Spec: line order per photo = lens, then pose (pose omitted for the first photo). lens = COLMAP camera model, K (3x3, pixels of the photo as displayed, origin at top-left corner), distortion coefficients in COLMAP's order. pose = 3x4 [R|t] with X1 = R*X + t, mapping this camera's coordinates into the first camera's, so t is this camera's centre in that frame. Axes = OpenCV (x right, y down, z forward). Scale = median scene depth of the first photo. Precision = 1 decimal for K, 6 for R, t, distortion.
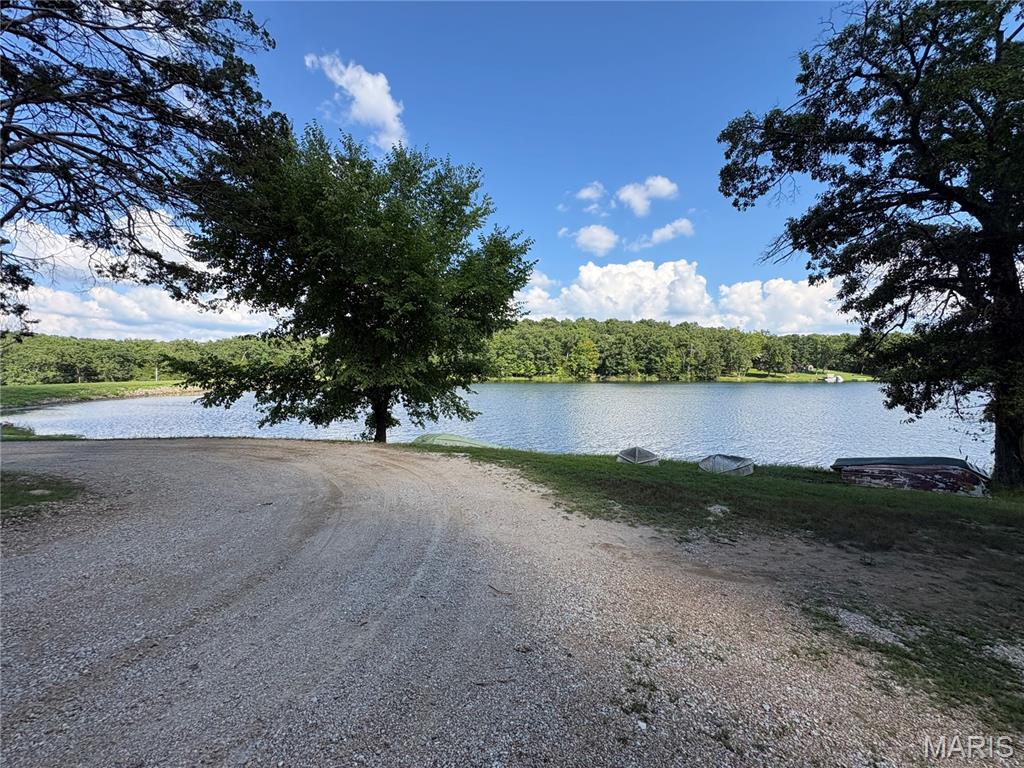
lens RADIAL K [[410.7, 0, 512.7], [0, 410.7, 381.9], [0, 0, 1]] dist [0.001469, -0.000190]
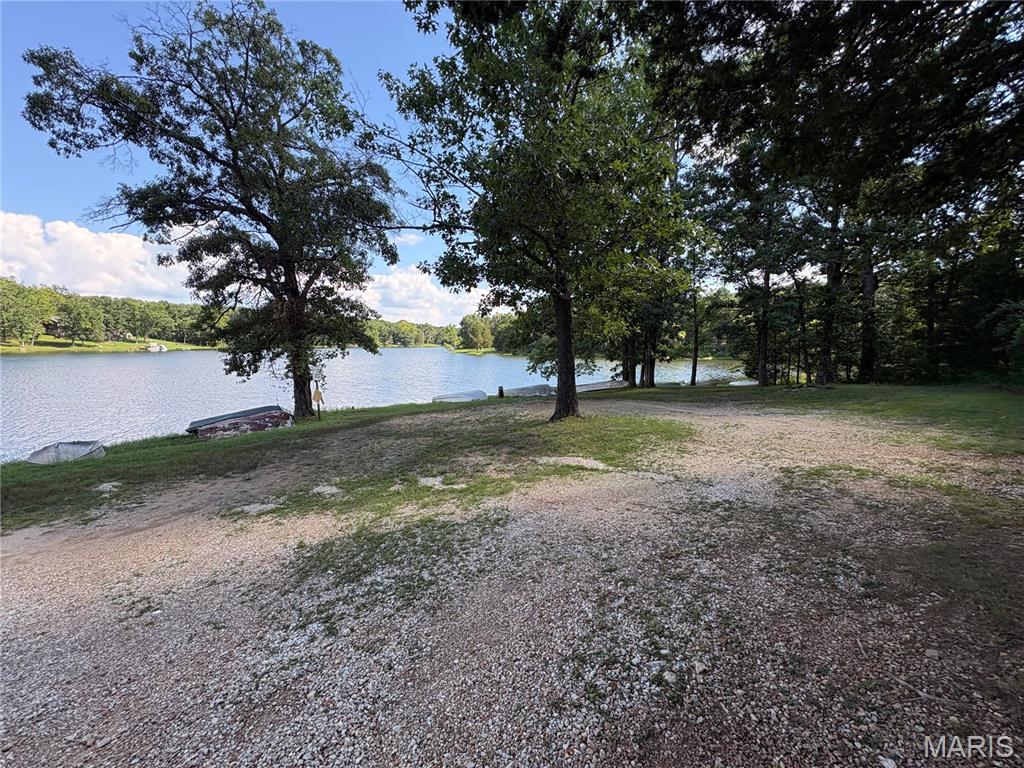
lens RADIAL K [[410.7, 0, 512.7], [0, 410.7, 381.9], [0, 0, 1]] dist [0.001469, -0.000190]
pose [[0.192059, -0.088673, 0.977369, -0.136578], [0.014311, 0.996057, 0.087556, -0.009534], [-0.981279, -0.002829, 0.192571, -0.083251]]
